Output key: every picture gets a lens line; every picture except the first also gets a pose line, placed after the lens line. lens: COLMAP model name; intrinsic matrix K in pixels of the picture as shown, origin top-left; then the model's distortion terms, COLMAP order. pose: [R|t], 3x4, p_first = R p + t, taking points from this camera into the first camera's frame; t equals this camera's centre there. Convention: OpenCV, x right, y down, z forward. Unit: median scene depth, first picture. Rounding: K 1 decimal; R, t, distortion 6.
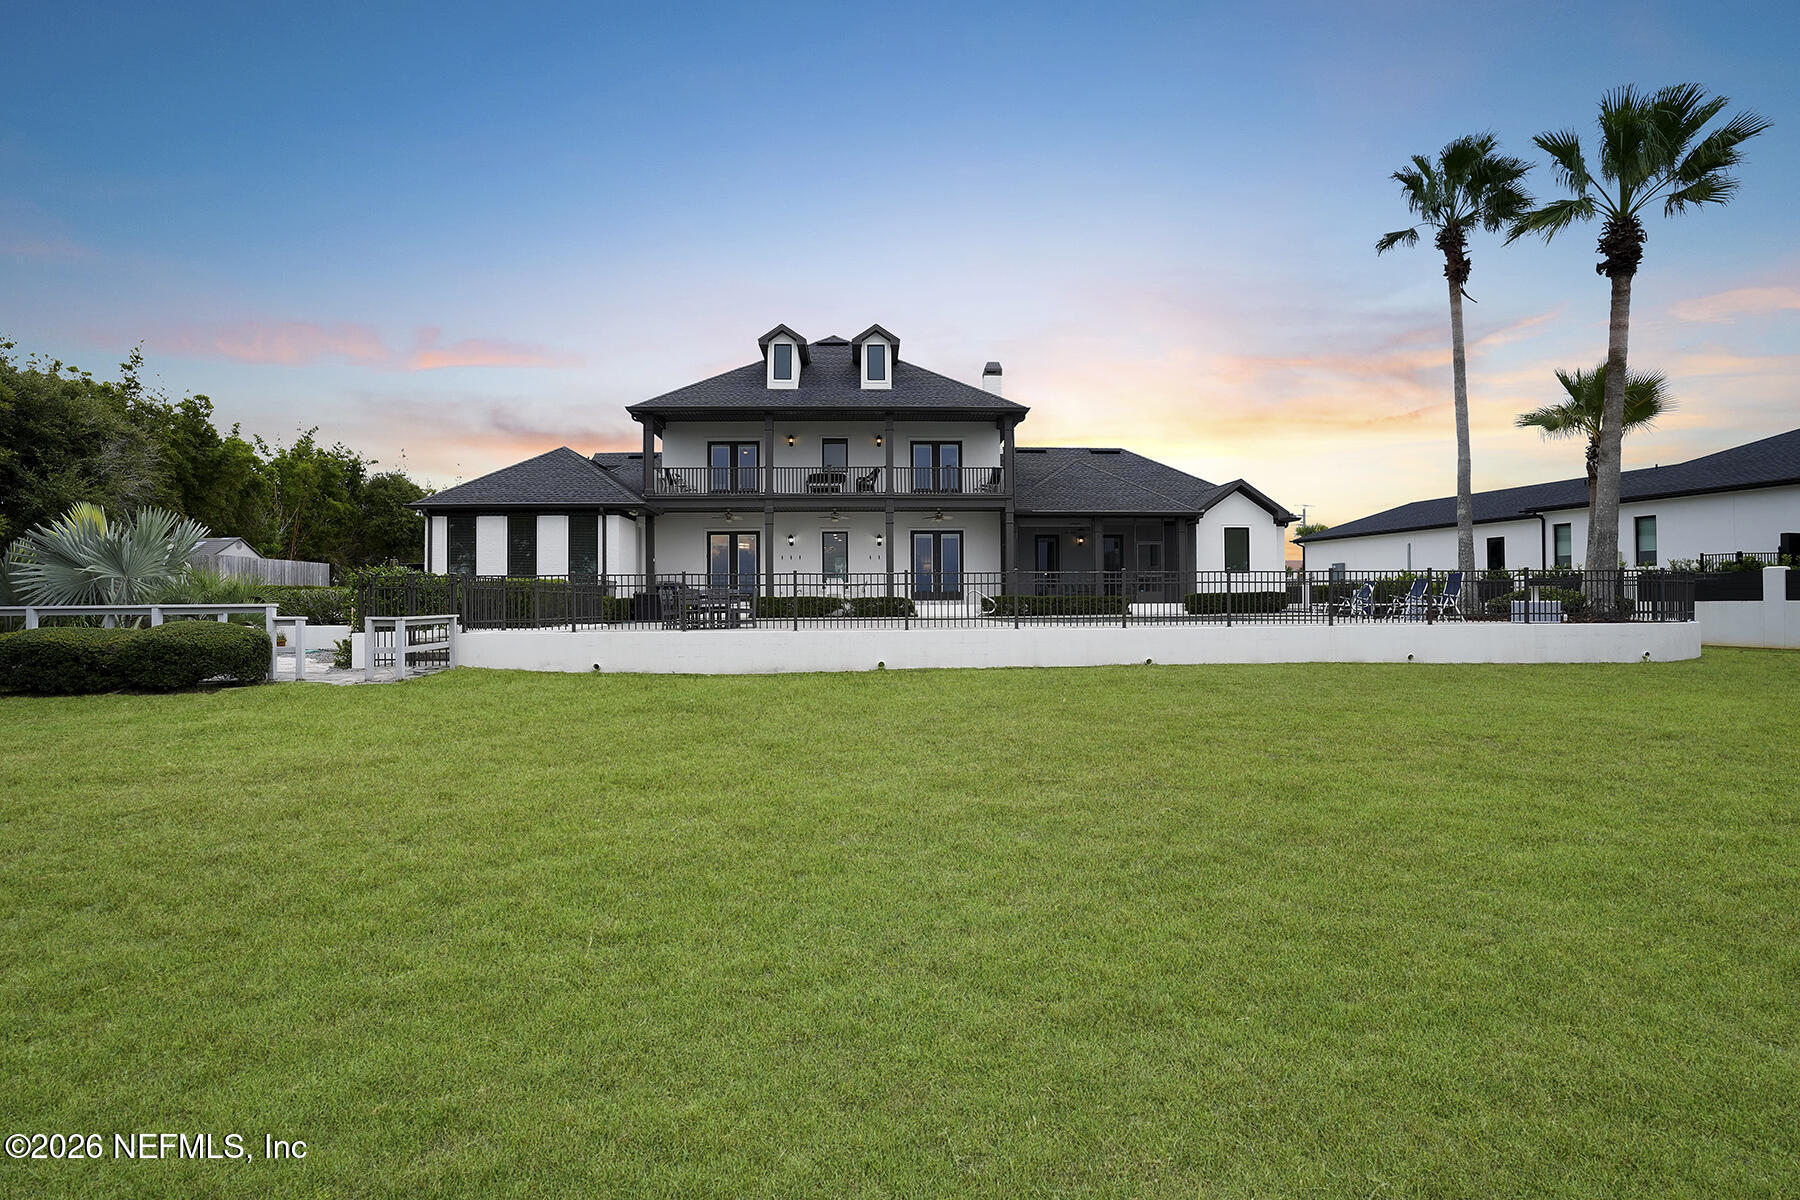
lens RADIAL K [[878.9, 0, 900.0], [0, 878.9, 600.0], [0, 0, 1]] dist [-0.066122, 0.000044]
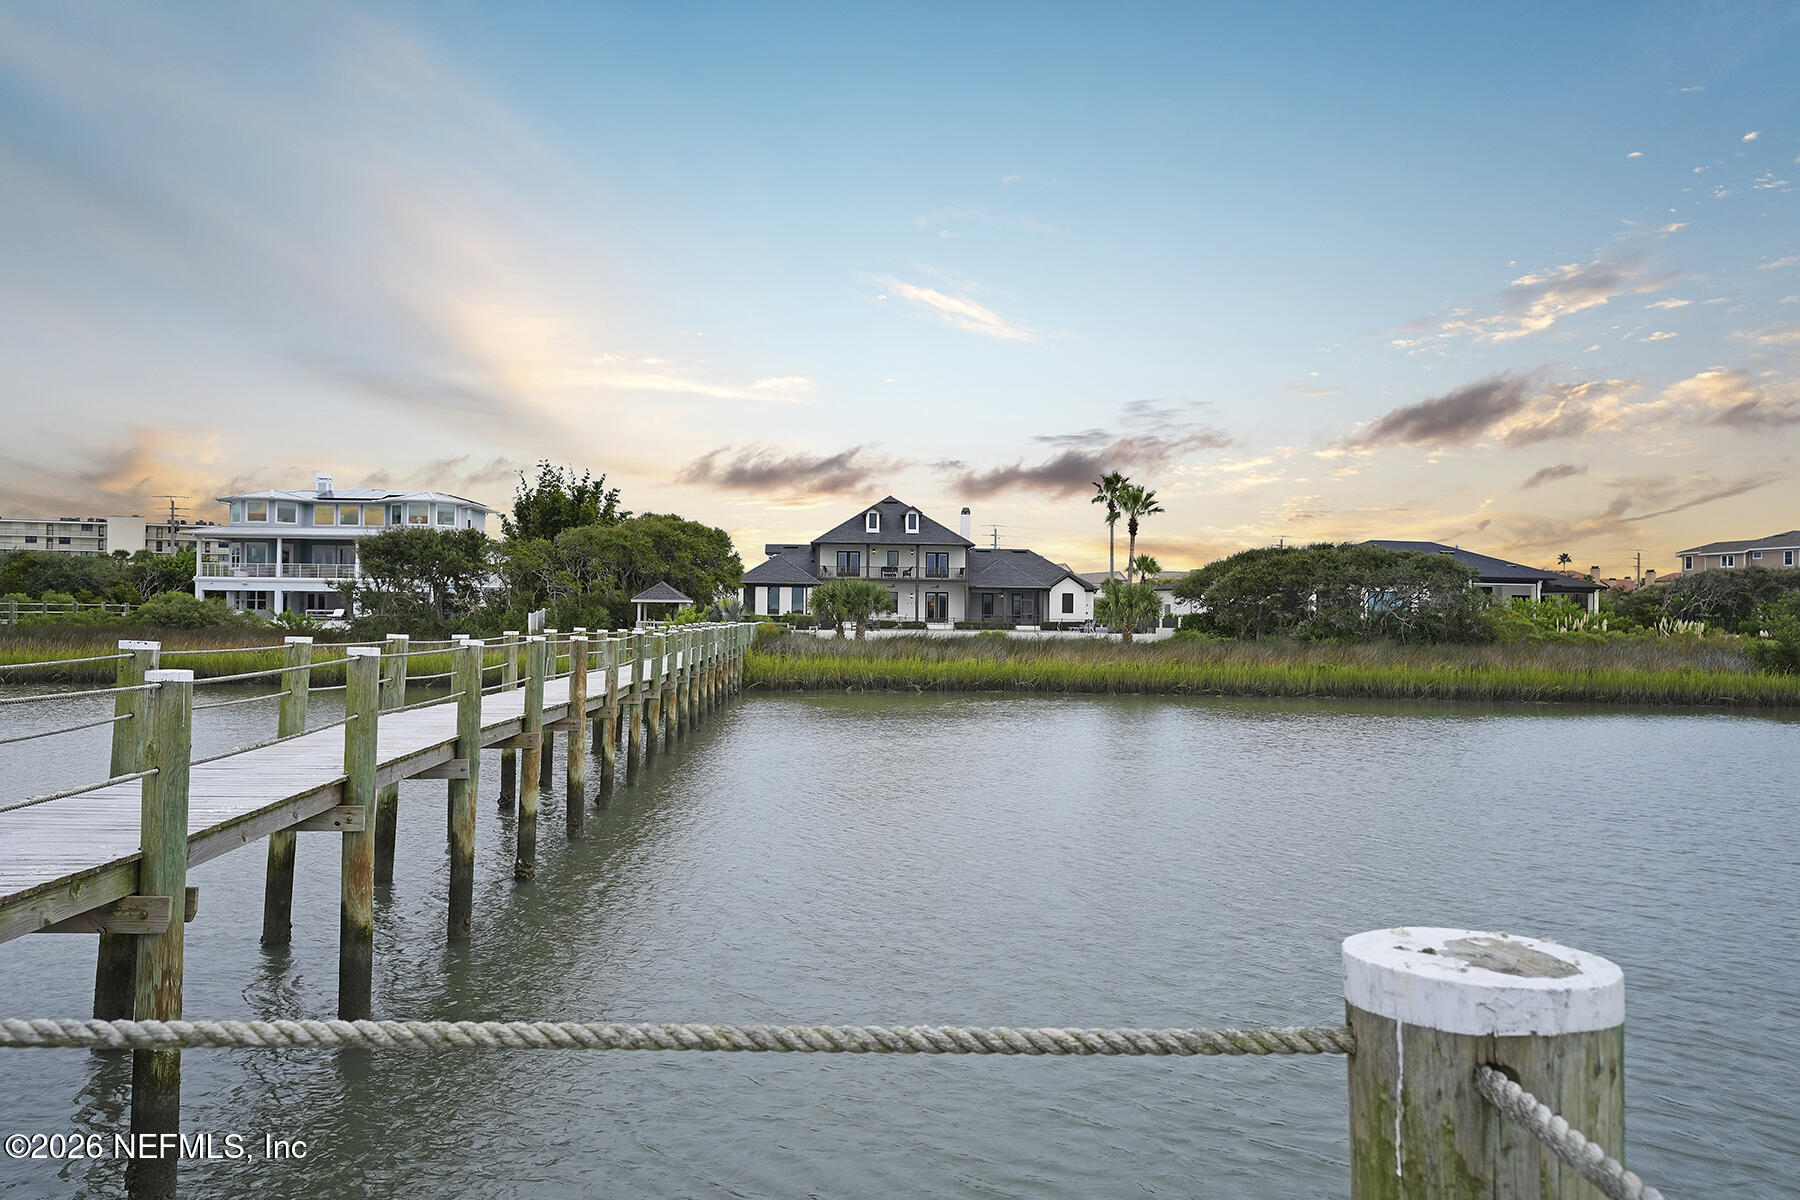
lens RADIAL K [[1435.2, 0, 900.0], [0, 1435.2, 600.0], [0, 0, 1]] dist [-0.002602, -0.000999]
pose [[0.999337, 0.018283, 0.031482, -0.176921], [-0.017760, 0.999701, -0.016783, 0.004673], [-0.031780, 0.016213, 0.999363, -2.831266]]
